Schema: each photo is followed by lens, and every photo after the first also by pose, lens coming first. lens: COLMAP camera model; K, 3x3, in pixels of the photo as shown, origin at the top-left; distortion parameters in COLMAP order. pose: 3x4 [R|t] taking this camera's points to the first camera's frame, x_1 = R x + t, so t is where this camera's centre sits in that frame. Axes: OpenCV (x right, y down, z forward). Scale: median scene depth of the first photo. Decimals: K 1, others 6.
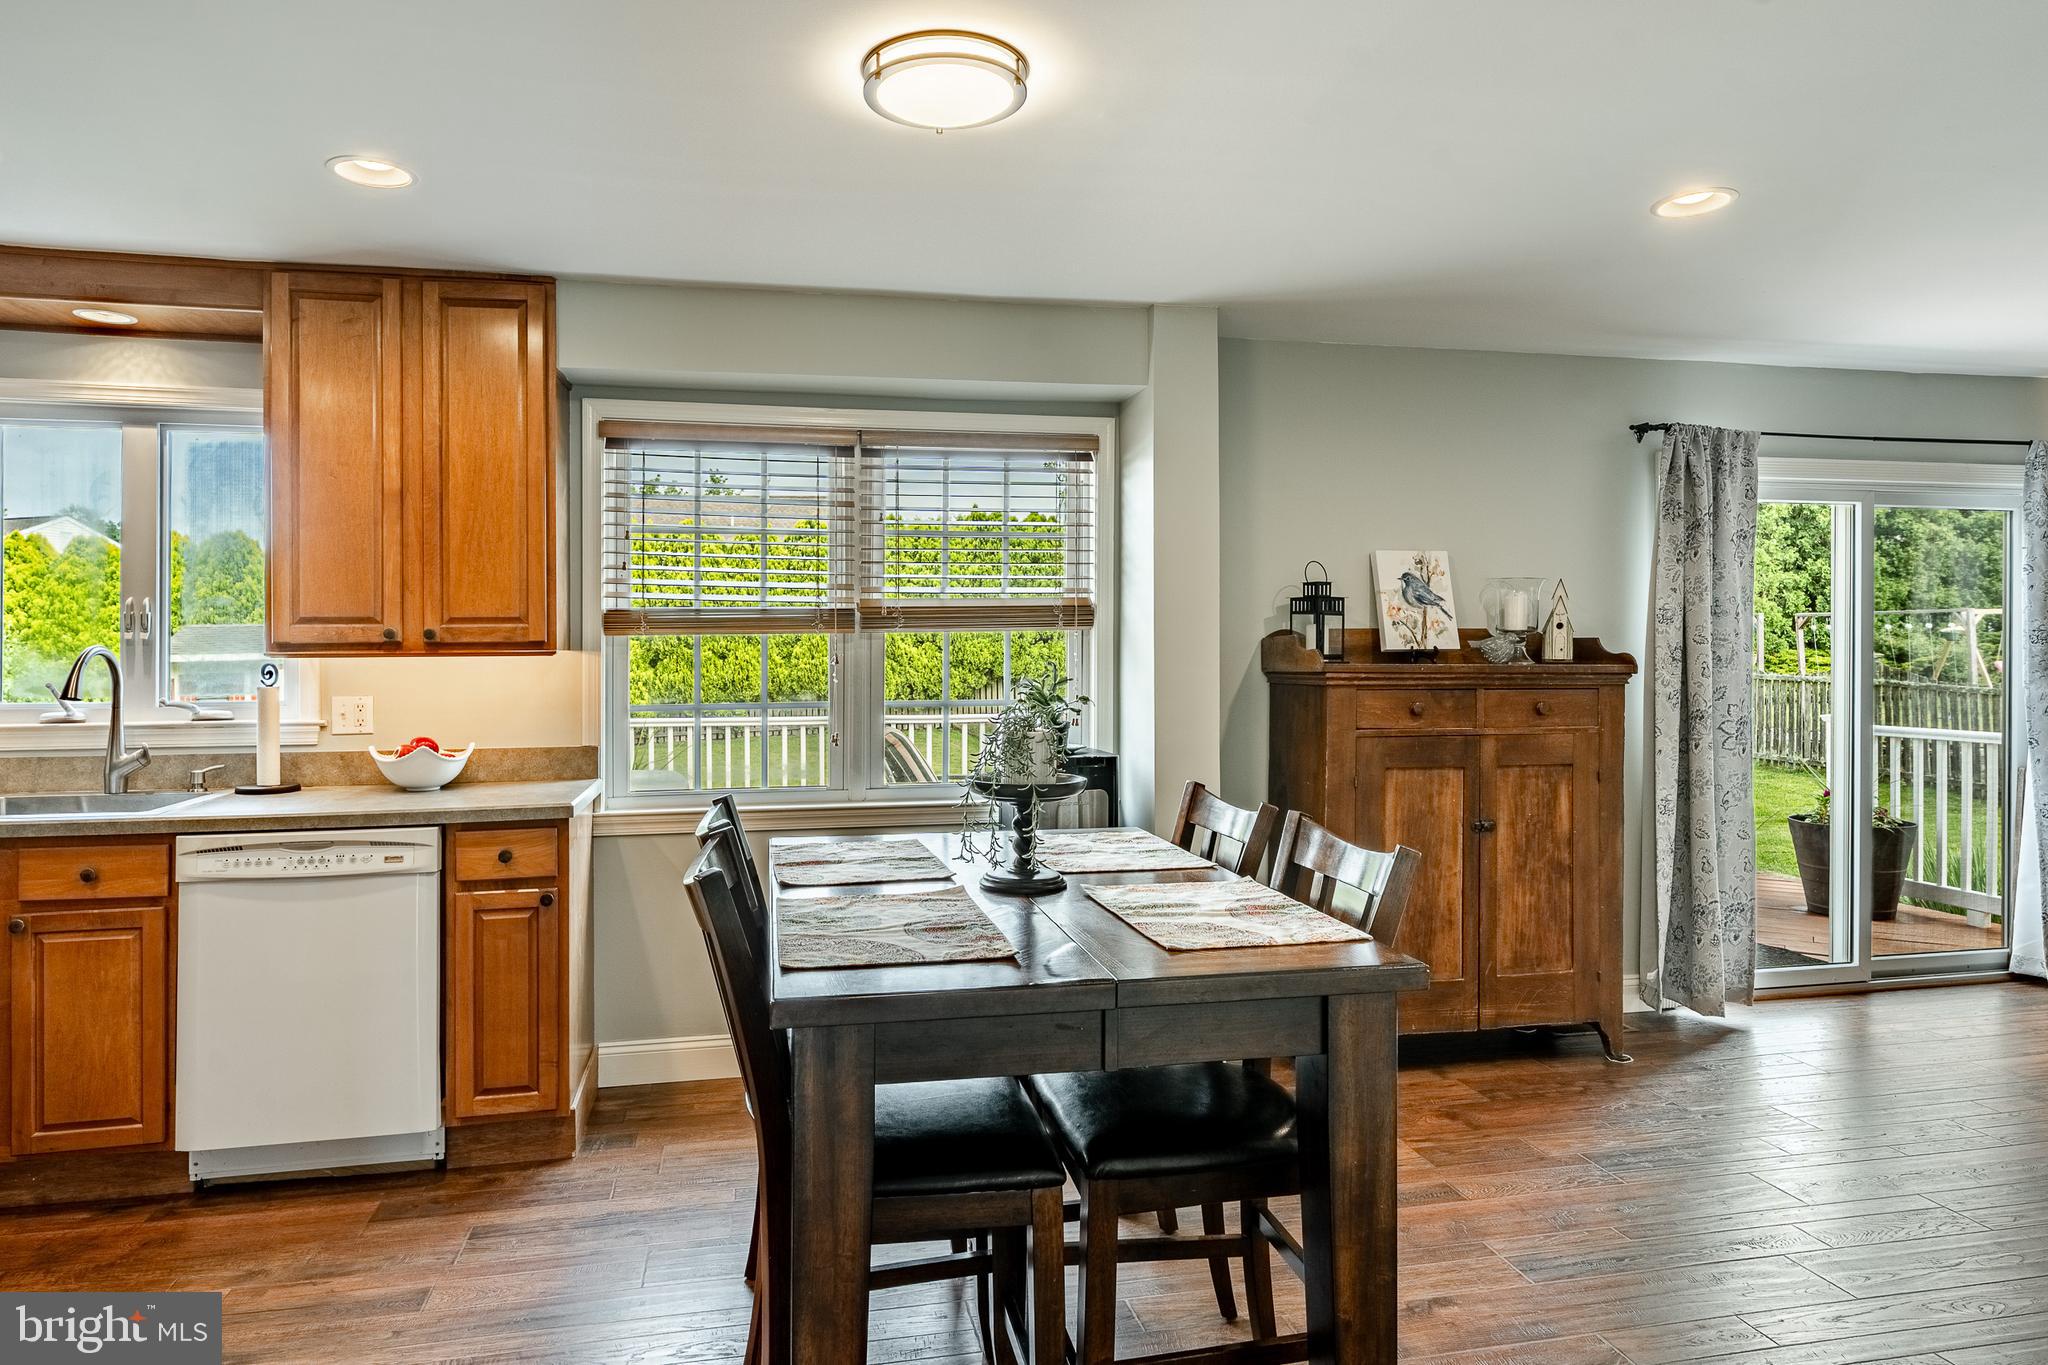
lens RADIAL K [[1229.2, 0, 980.3], [0, 1229.2, 654.8], [0, 0, 1]] dist [0.008120, -0.000423]
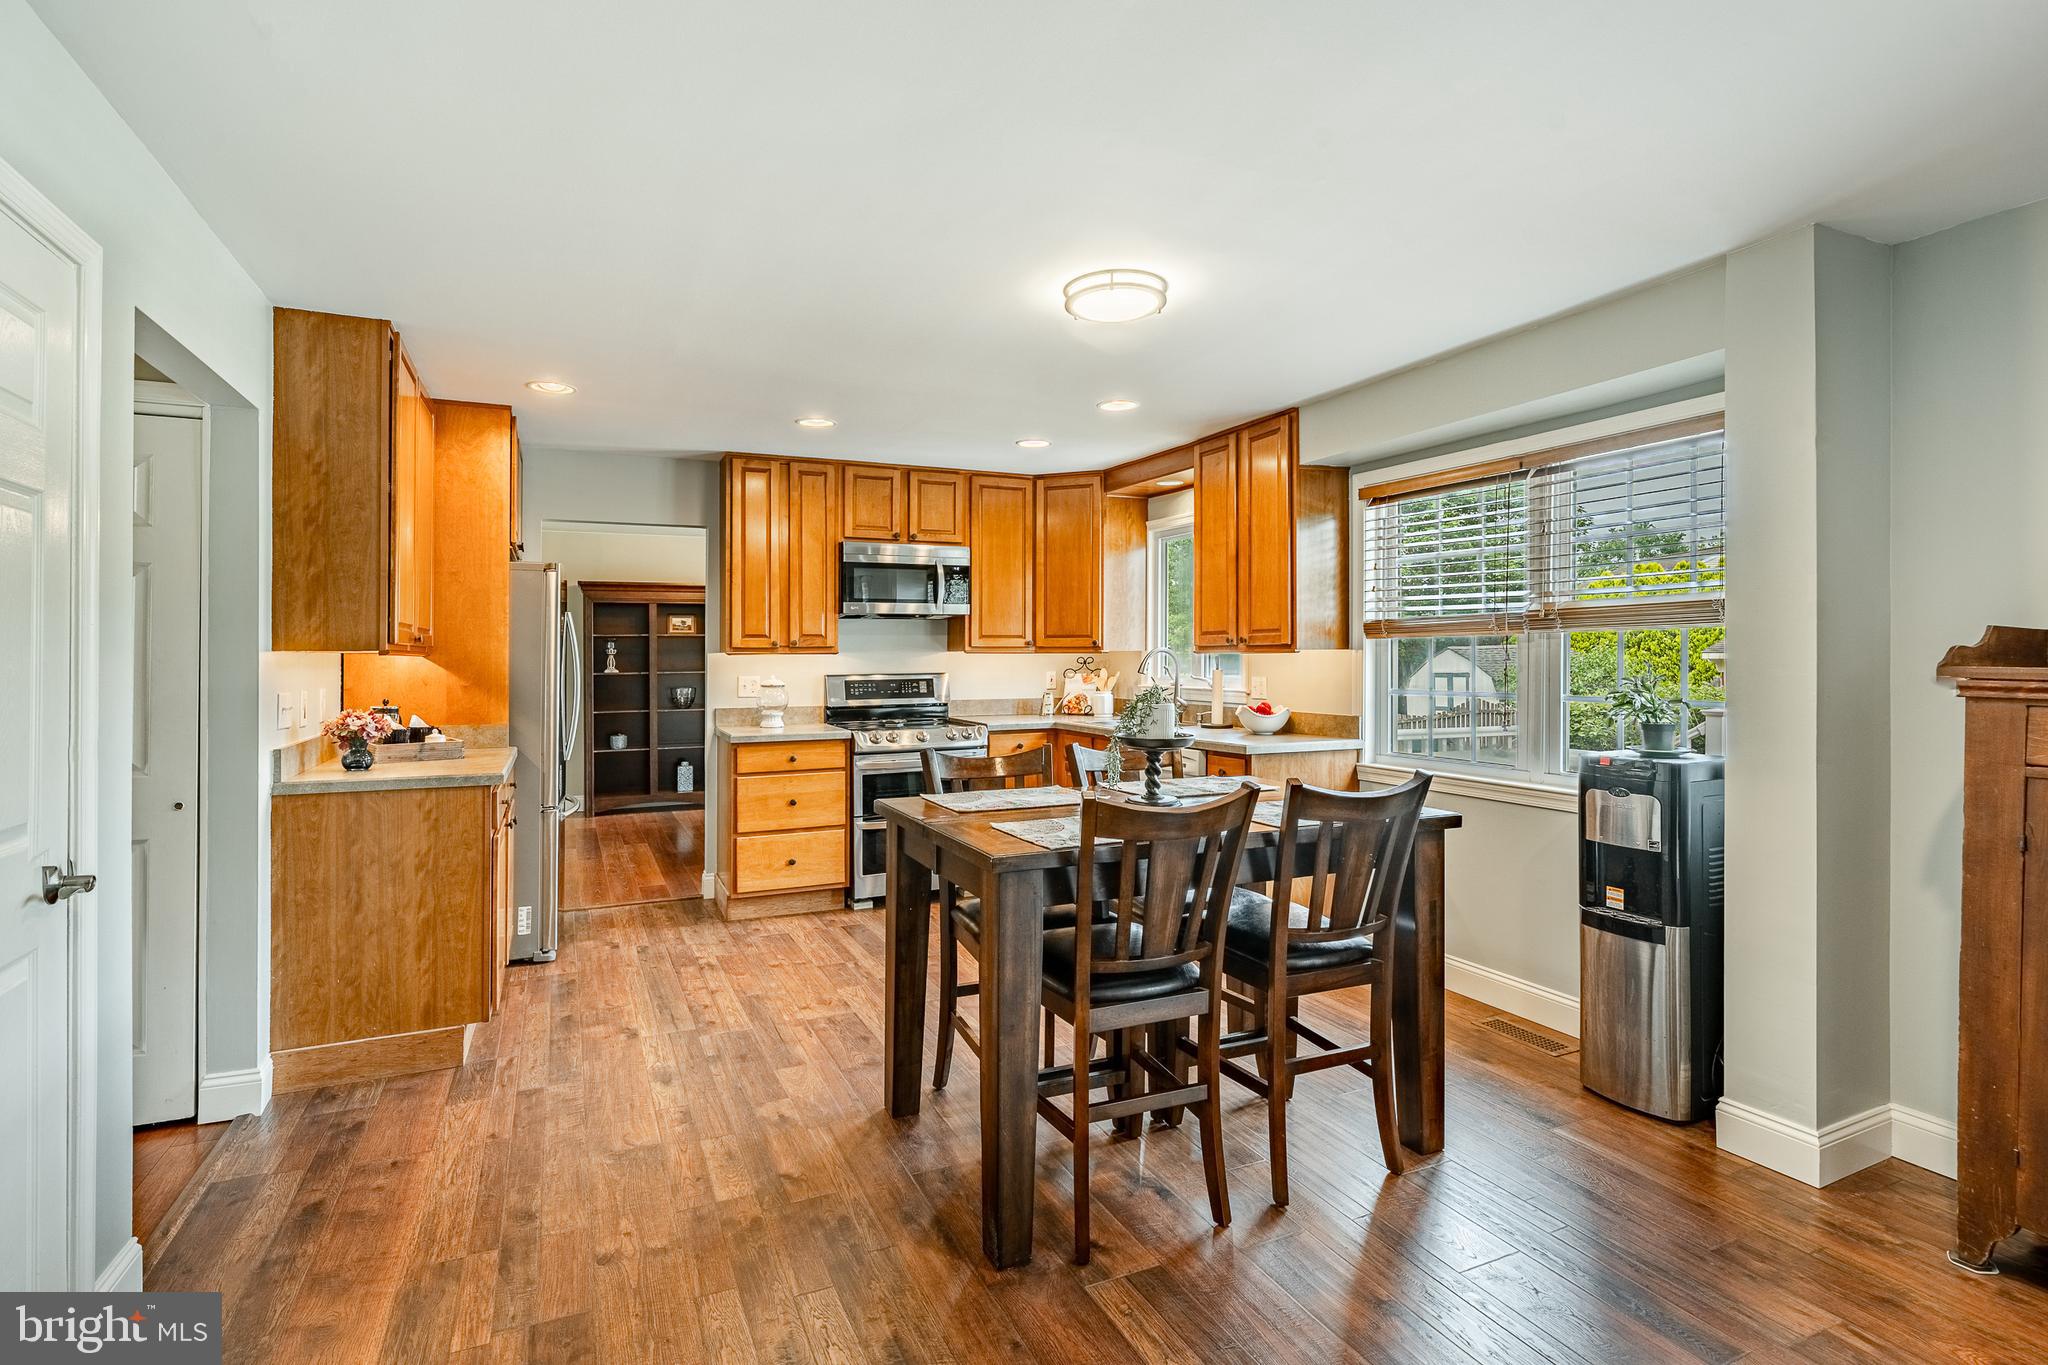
lens RADIAL K [[968.5, 0, 995.7], [0, 968.5, 640.4], [0, 0, 1]] dist [-0.006398, -0.000073]
pose [[0.228445, -0.010106, -0.973504, 0.775983], [-0.002395, 0.999937, -0.010943, -0.000788], [0.973554, 0.004831, 0.228406, 0.377755]]
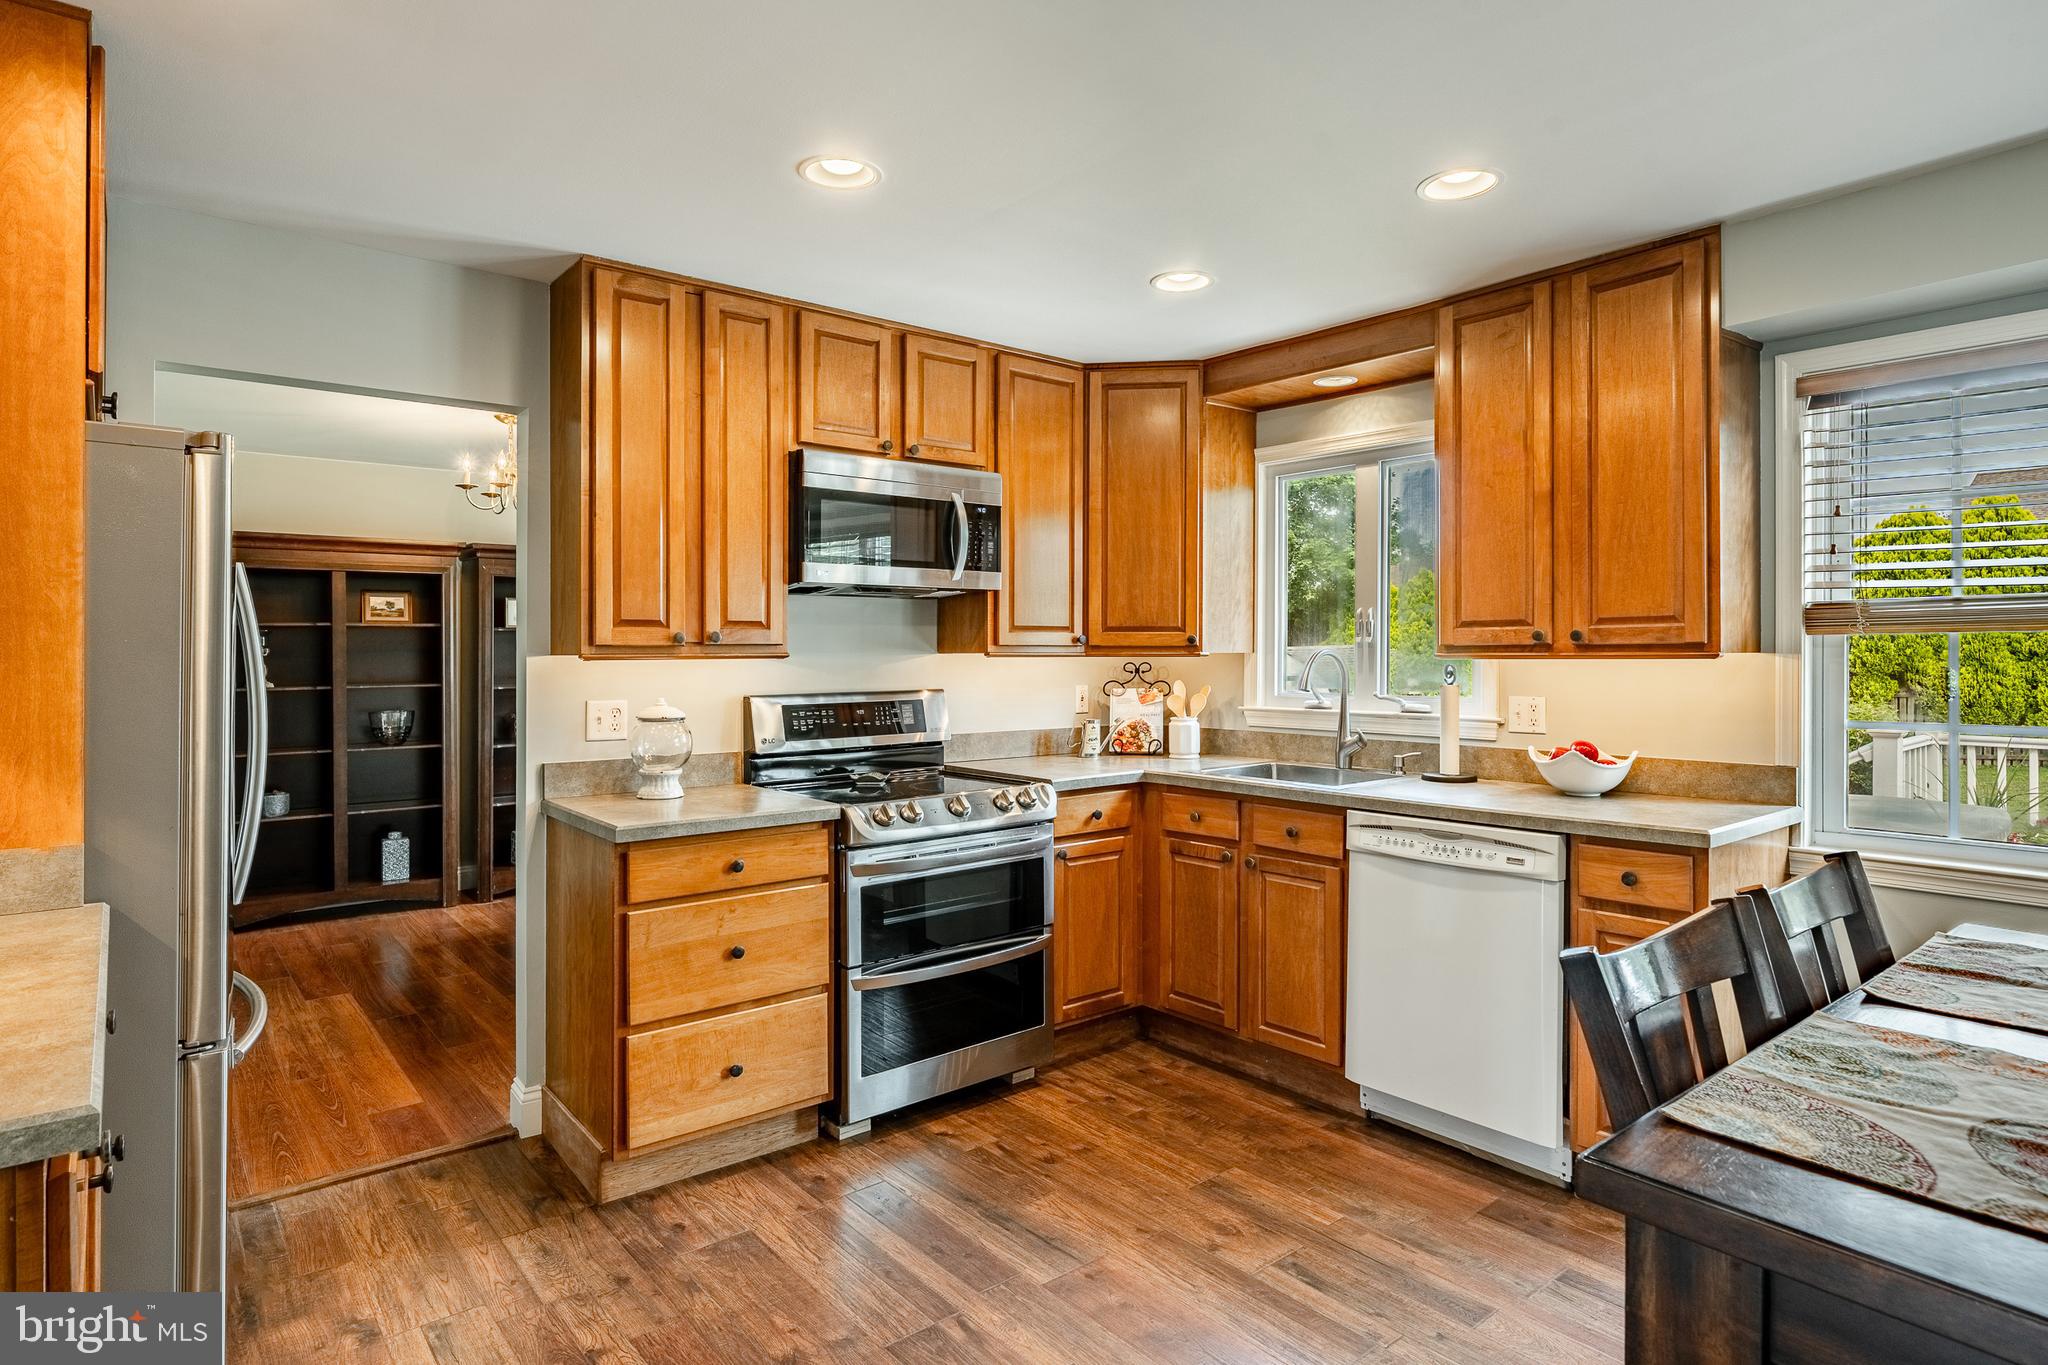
lens RADIAL K [[1098.1, 0, 1004.6], [0, 1098.1, 646.3], [0, 0, 1]] dist [-0.002574, 0.000301]
pose [[0.467574, -0.002069, -0.883952, 0.109667], [-0.004929, 0.999976, -0.004948, -0.001902], [0.883940, 0.006671, 0.467552, 0.200398]]
